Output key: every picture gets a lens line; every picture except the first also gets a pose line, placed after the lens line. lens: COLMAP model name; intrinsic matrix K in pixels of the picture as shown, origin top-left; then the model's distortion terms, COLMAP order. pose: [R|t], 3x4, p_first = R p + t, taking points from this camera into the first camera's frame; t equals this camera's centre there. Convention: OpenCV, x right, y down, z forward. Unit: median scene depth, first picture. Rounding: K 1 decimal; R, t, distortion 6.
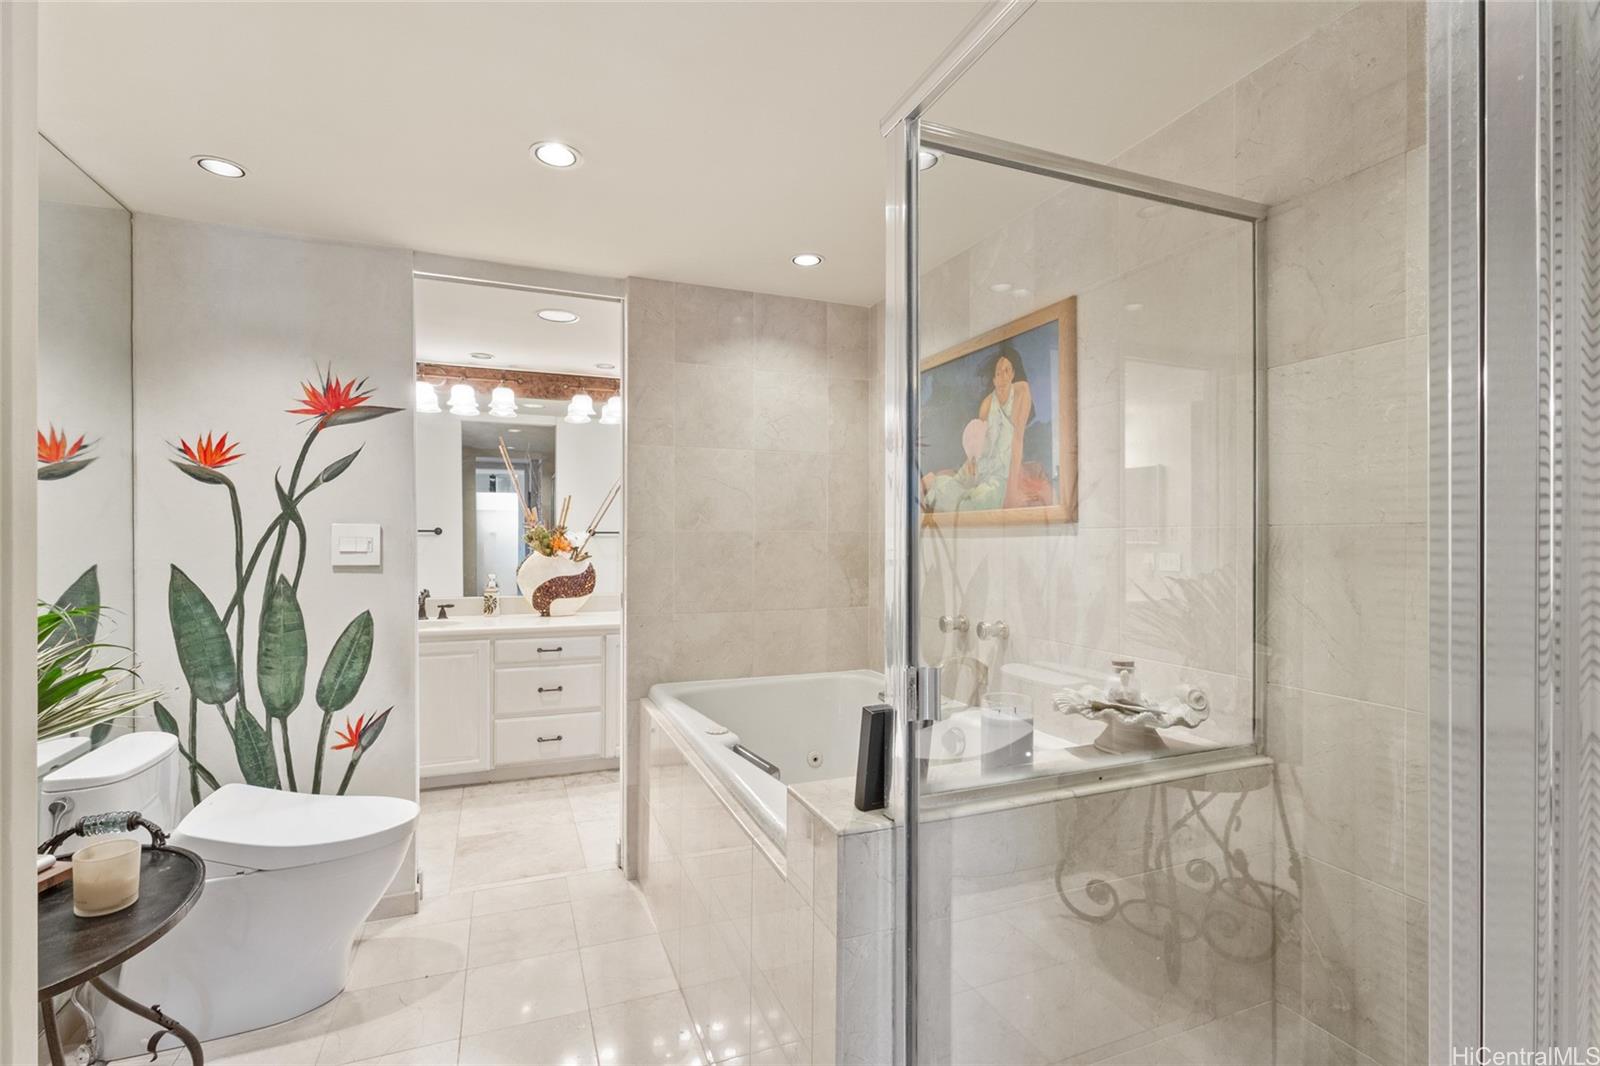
lens RADIAL K [[739.4, 0, 801.3], [0, 739.4, 534.2], [0, 0, 1]] dist [-0.004137, -0.000406]
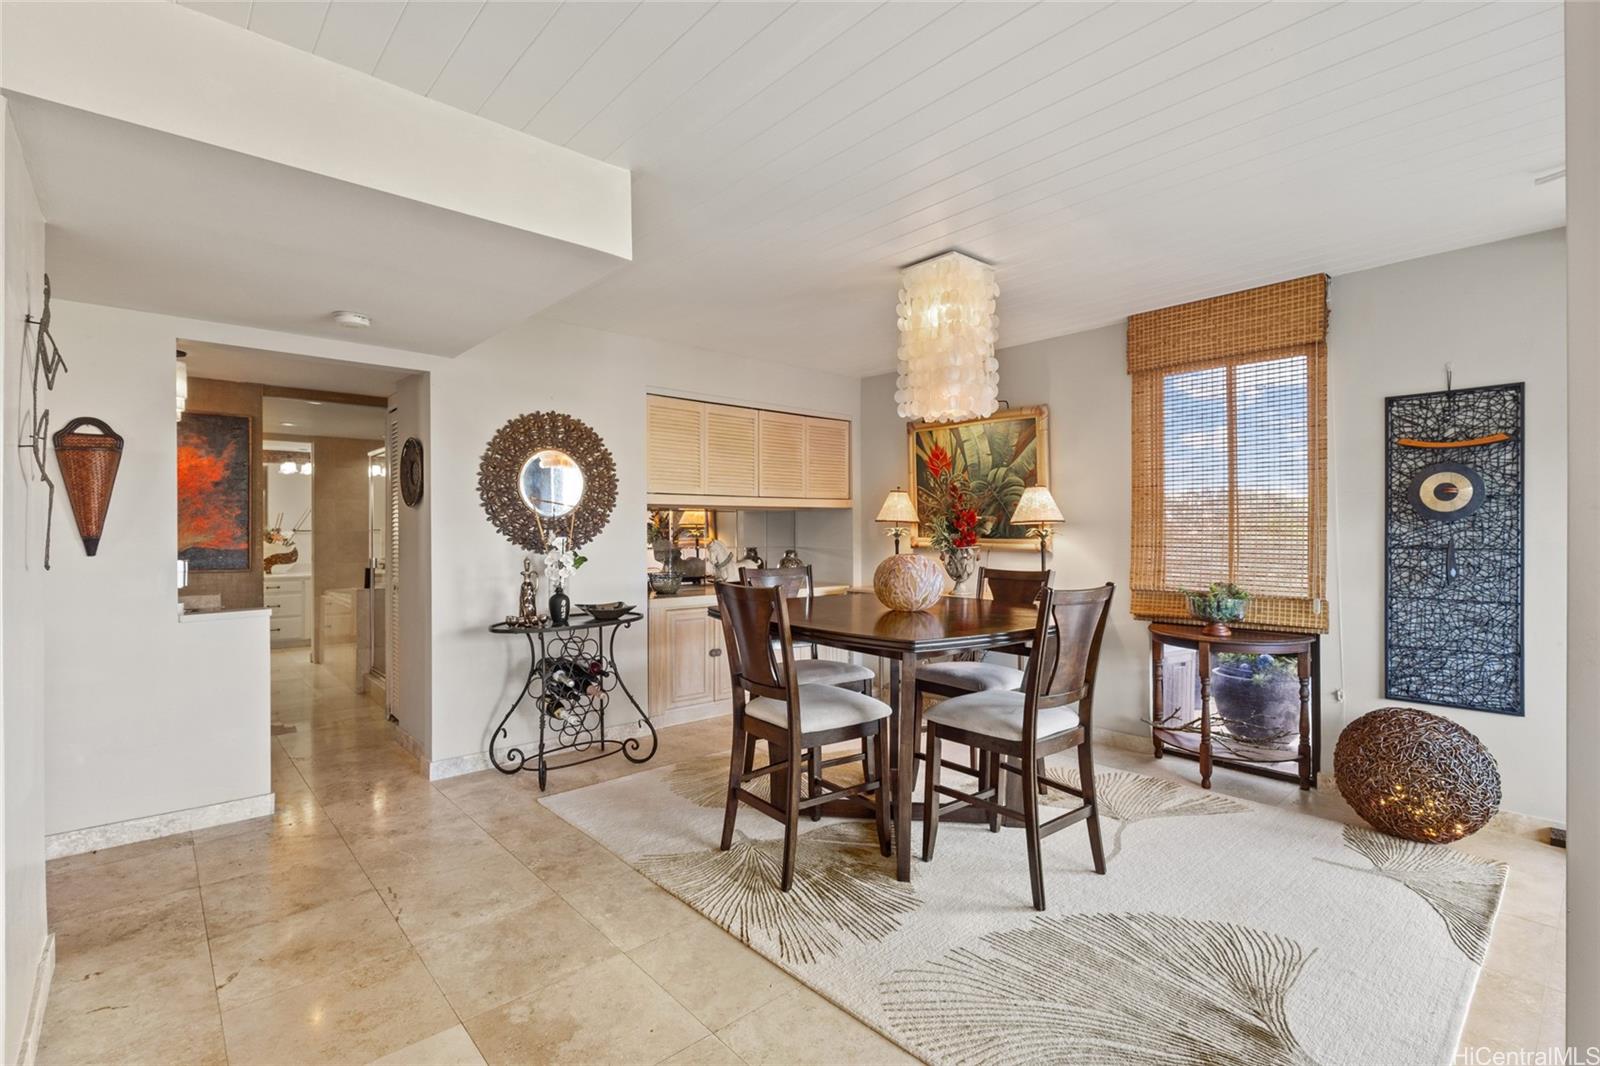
lens RADIAL K [[739.4, 0, 796.1], [0, 739.4, 530.9], [0, 0, 1]] dist [-0.004137, -0.000406]
pose [[0.942239, 0.005968, 0.334887, 0.328256], [-0.003717, 0.999966, -0.007361, 0.005395], [-0.334919, 0.005691, 0.942230, -1.355299]]
